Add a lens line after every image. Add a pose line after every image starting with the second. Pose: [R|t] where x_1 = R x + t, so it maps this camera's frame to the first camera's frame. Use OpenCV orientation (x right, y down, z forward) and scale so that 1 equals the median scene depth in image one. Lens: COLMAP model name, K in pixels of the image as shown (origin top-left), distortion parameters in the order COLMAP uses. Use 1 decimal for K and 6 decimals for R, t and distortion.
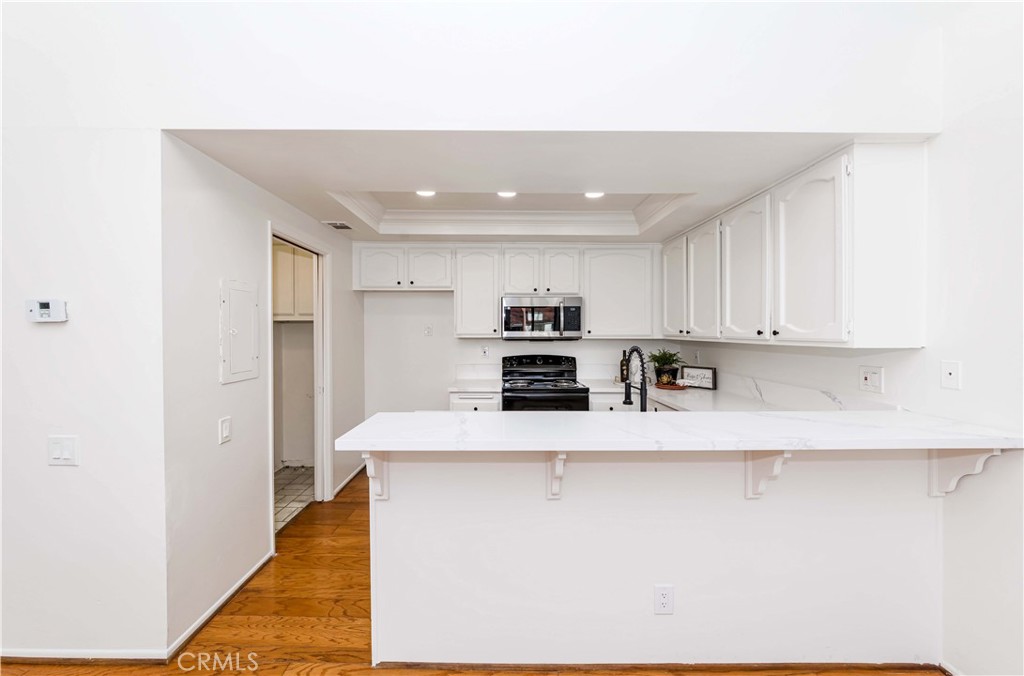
lens RADIAL K [[389.6, 0, 502.7], [0, 389.6, 334.9], [0, 0, 1]] dist [0.020595, 0.000000]
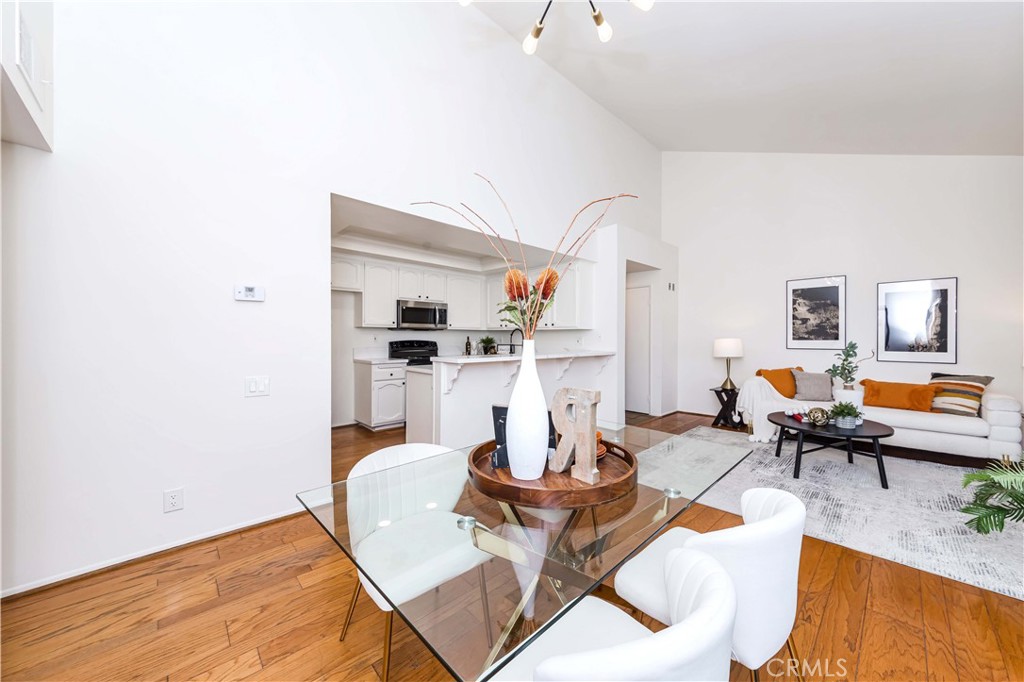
lens RADIAL K [[371.6, 0, 536.9], [0, 371.6, 338.6], [0, 0, 1]] dist [0.010133, 0.001467]
pose [[0.702361, -0.000291, 0.711821, -0.632241], [0.004312, 0.999983, -0.003846, 0.055680], [-0.711808, 0.005771, 0.702351, -0.348065]]
